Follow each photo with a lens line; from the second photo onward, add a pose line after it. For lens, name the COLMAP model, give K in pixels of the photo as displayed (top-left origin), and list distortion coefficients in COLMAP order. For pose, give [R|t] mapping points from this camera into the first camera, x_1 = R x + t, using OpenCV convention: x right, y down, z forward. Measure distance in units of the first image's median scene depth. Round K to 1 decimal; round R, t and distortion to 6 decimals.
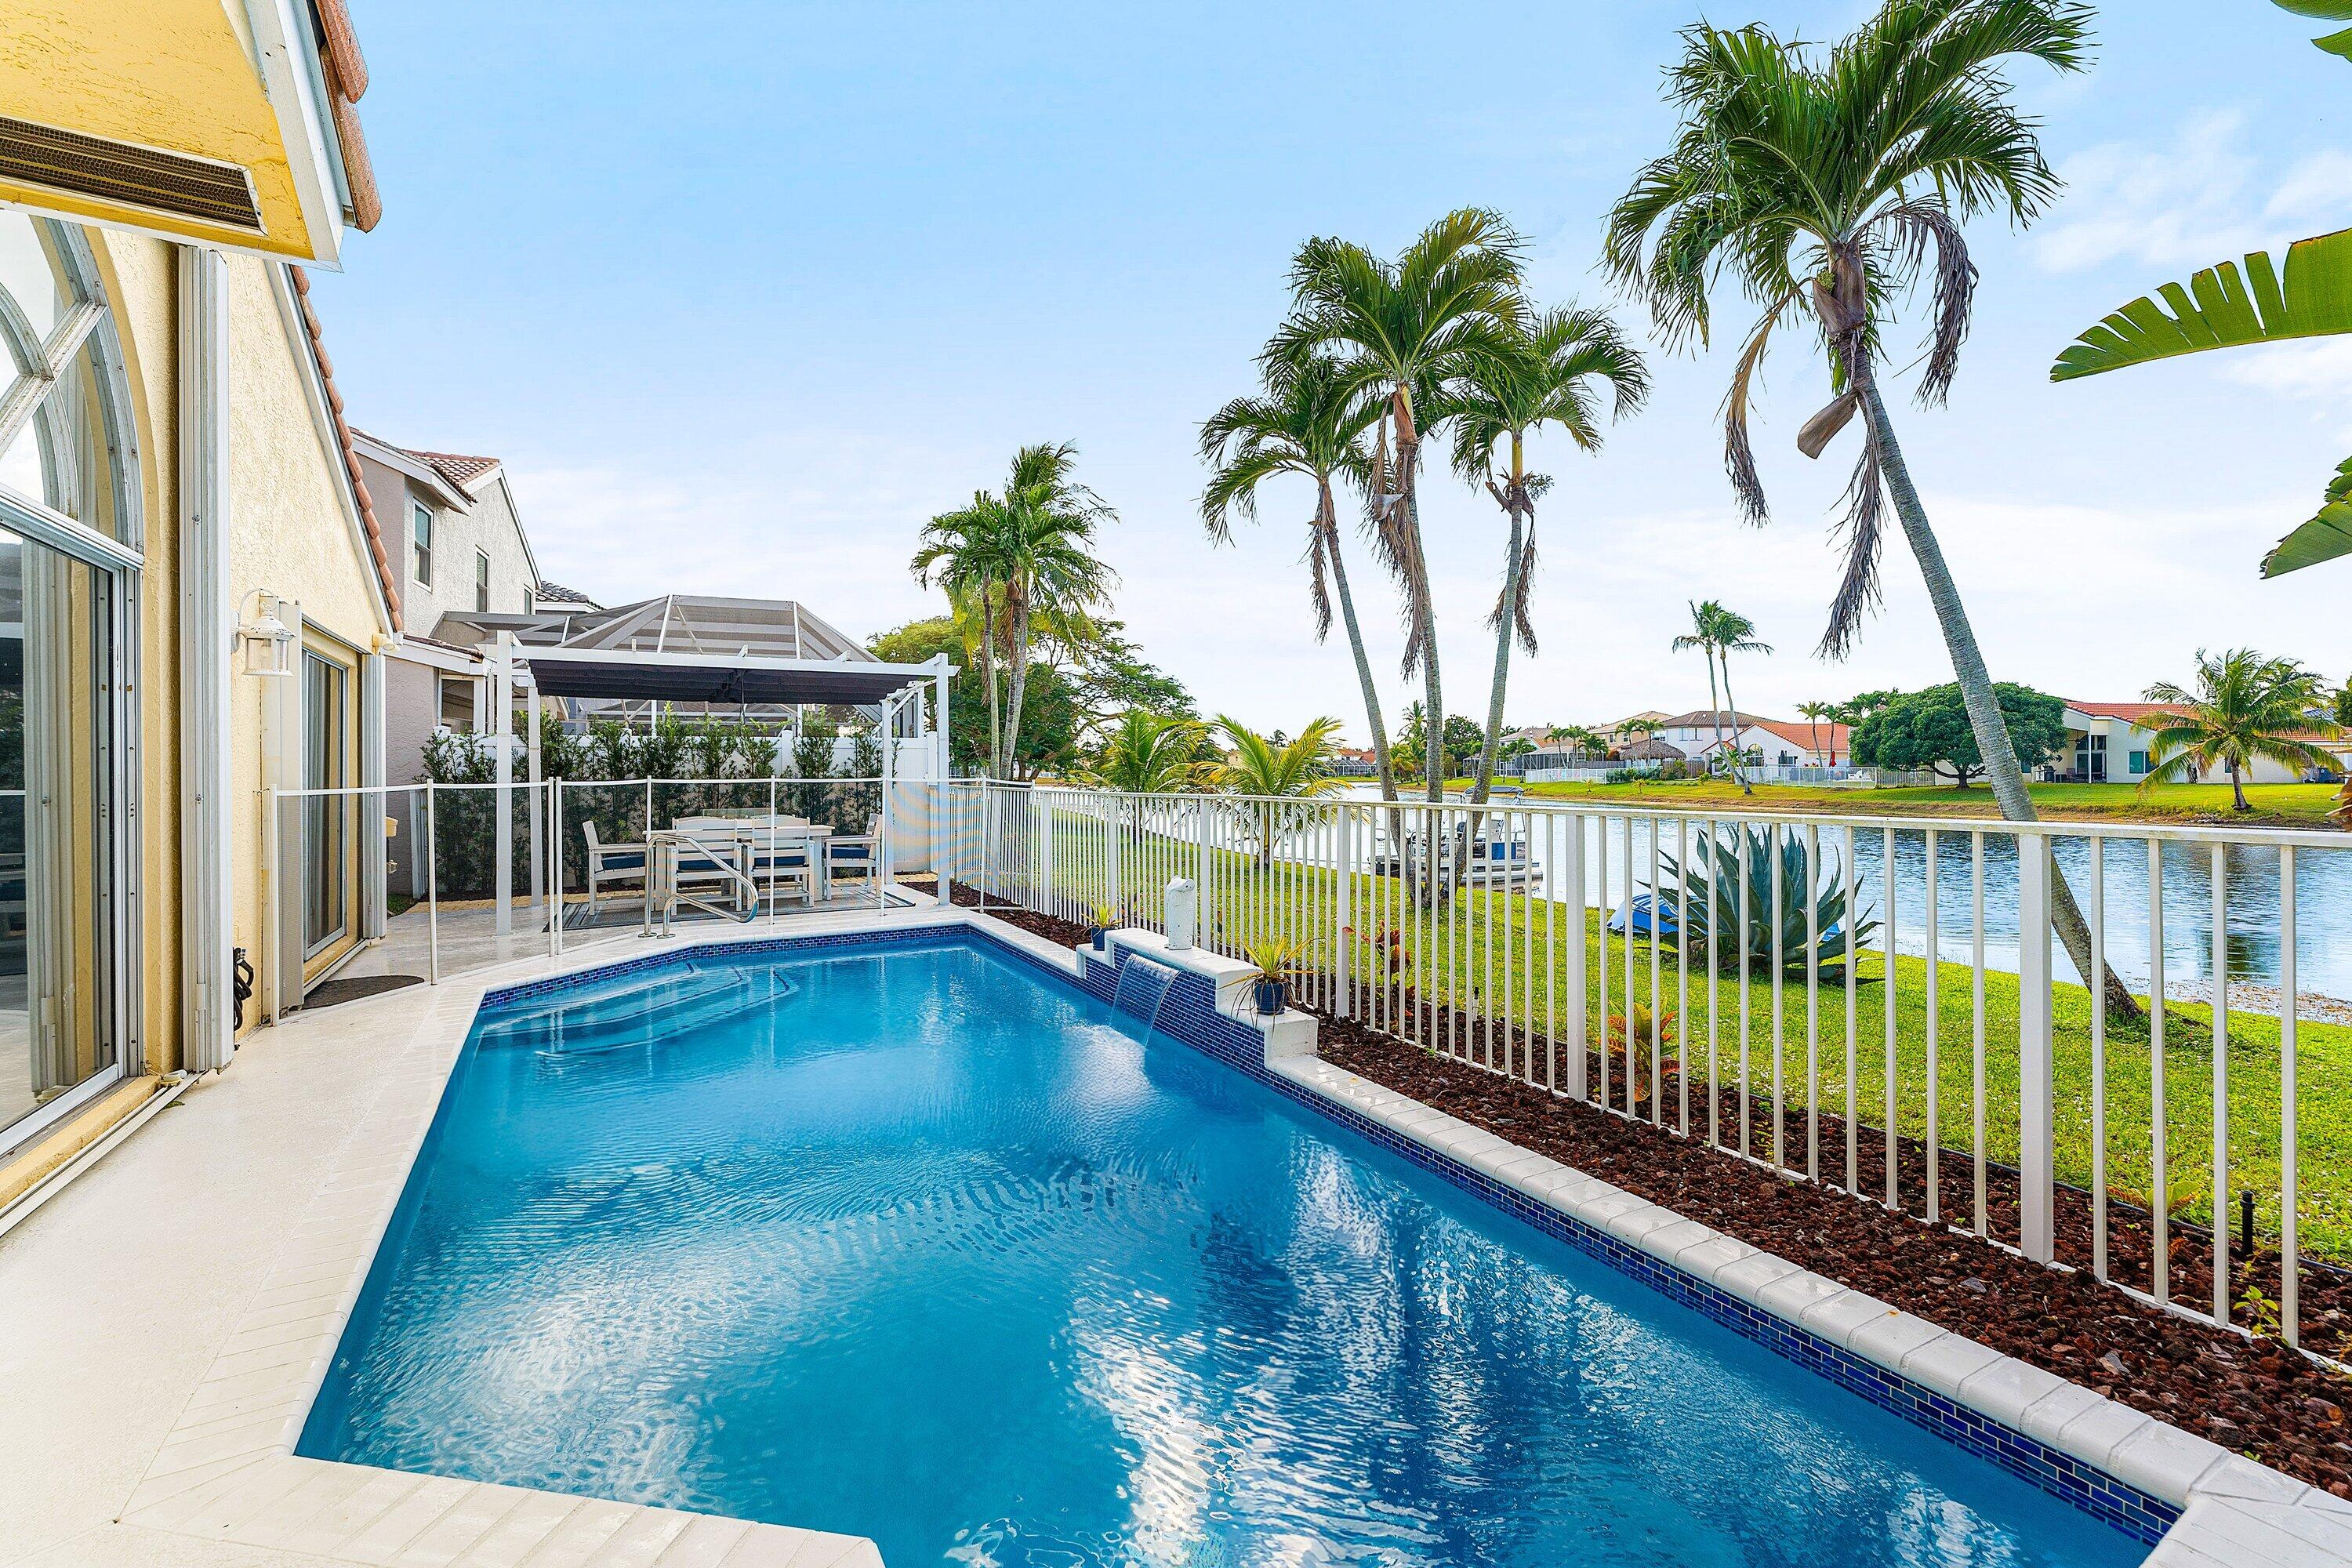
lens RADIAL K [[979.1, 0, 1176.0], [0, 979.1, 784.0], [0, 0, 1]] dist [-0.000469, -0.000137]
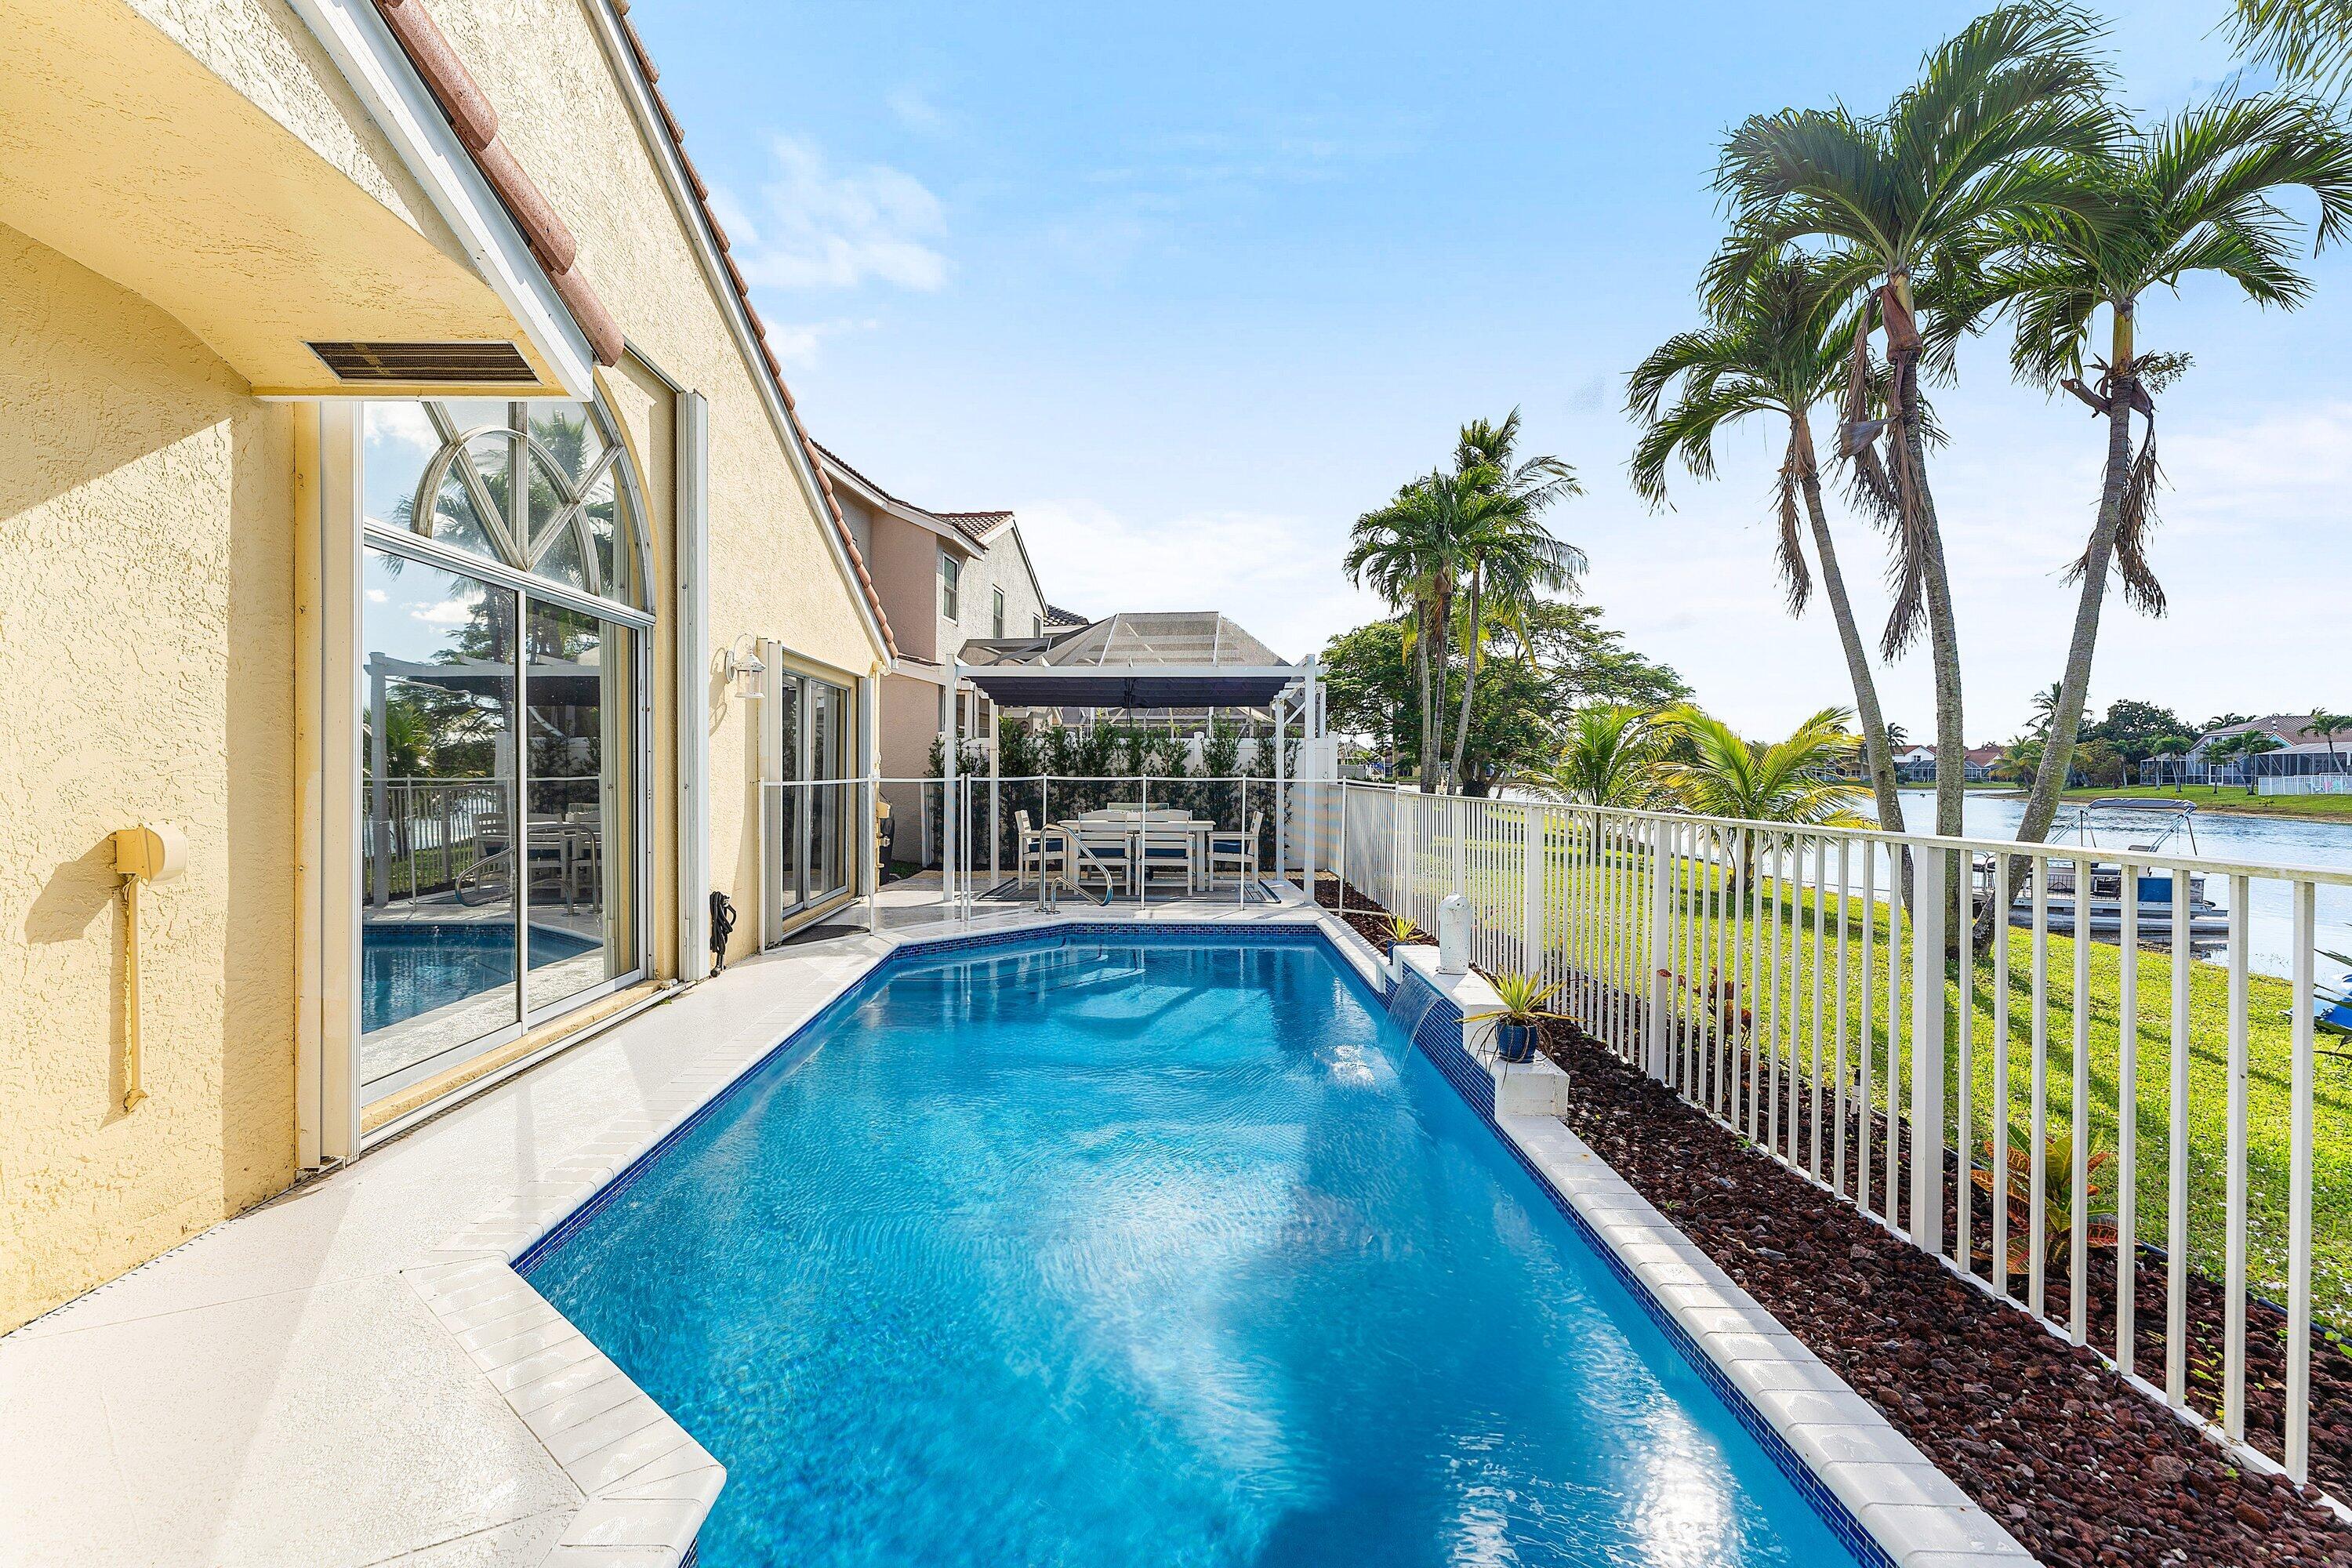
lens RADIAL K [[979.1, 0, 1176.0], [0, 979.1, 784.0], [0, 0, 1]] dist [-0.000469, -0.000137]
pose [[0.868747, 0.016214, -0.494991, 0.111592], [-0.015618, 0.999864, 0.005340, -0.002623], [0.495010, 0.003091, 0.868882, 0.047640]]
